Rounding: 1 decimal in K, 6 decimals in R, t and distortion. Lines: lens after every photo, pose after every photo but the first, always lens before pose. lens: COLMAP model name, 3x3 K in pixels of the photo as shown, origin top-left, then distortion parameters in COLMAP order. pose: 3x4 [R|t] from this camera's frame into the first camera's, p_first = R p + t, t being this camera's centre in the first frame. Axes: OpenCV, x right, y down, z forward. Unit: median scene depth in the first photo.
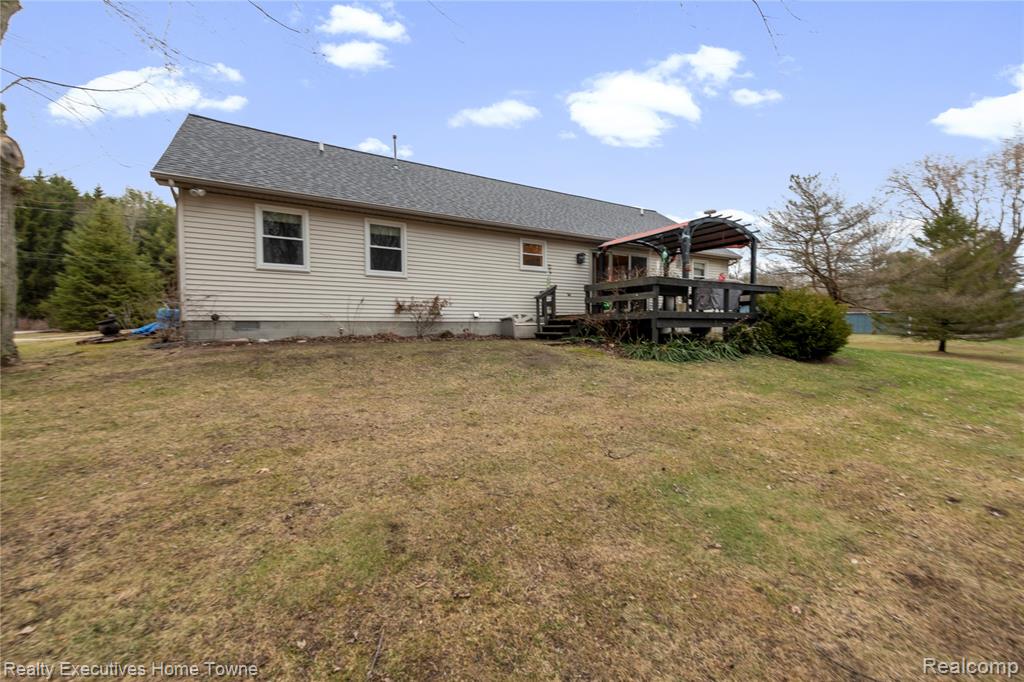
lens RADIAL K [[409.4, 0, 520.3], [0, 409.4, 325.2], [0, 0, 1]] dist [0.017409, -0.000355]
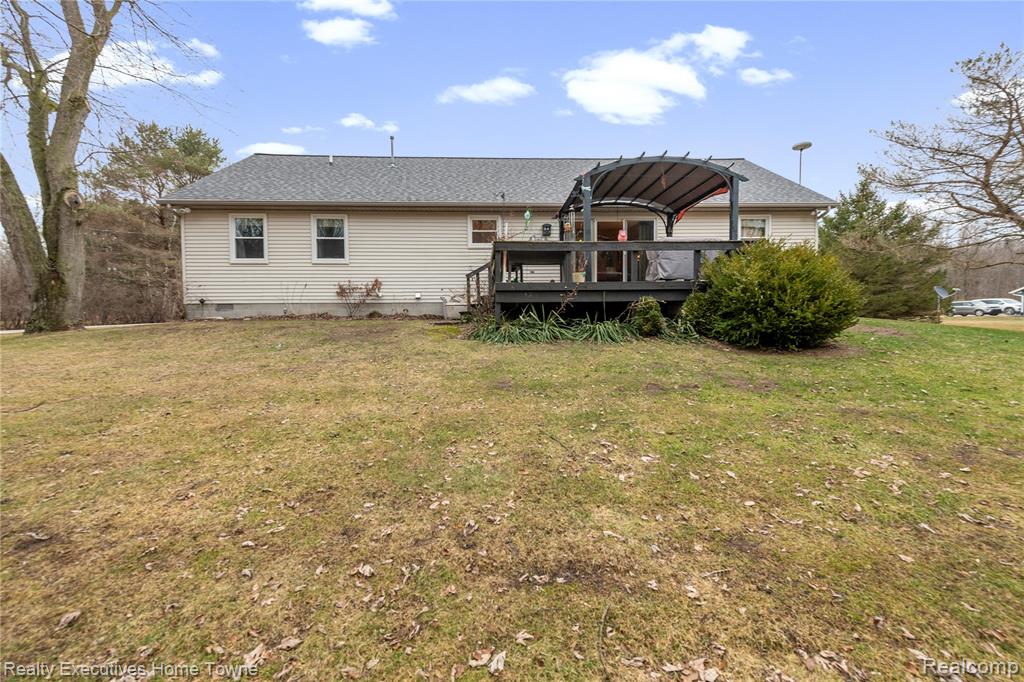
lens RADIAL K [[415.3, 0, 513.7], [0, 415.3, 326.9], [0, 0, 1]] dist [0.016100, -0.000163]
pose [[0.884141, 0.003754, -0.467204, 0.655582], [0.008344, 0.999681, 0.023824, 0.033119], [0.467145, -0.024962, 0.883828, 0.206952]]
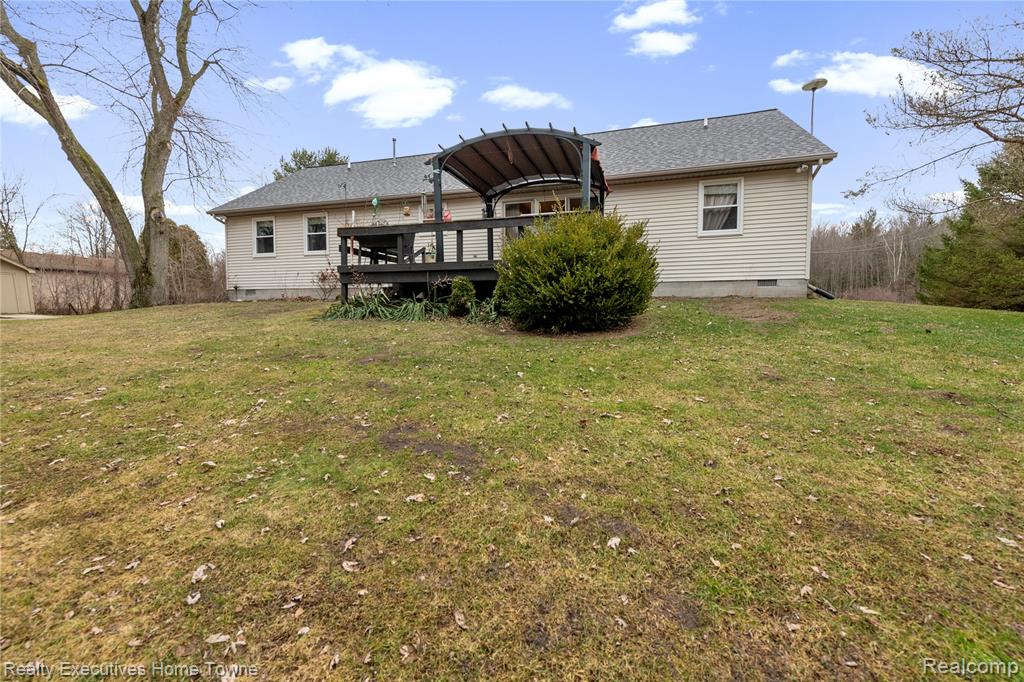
lens RADIAL K [[409.4, 0, 520.3], [0, 409.4, 325.2], [0, 0, 1]] dist [0.017409, -0.000355]
pose [[0.679470, 0.033172, -0.732953, 1.124295], [0.003529, 0.998818, 0.048476, 0.049998], [0.733695, -0.035524, 0.678550, 0.552889]]
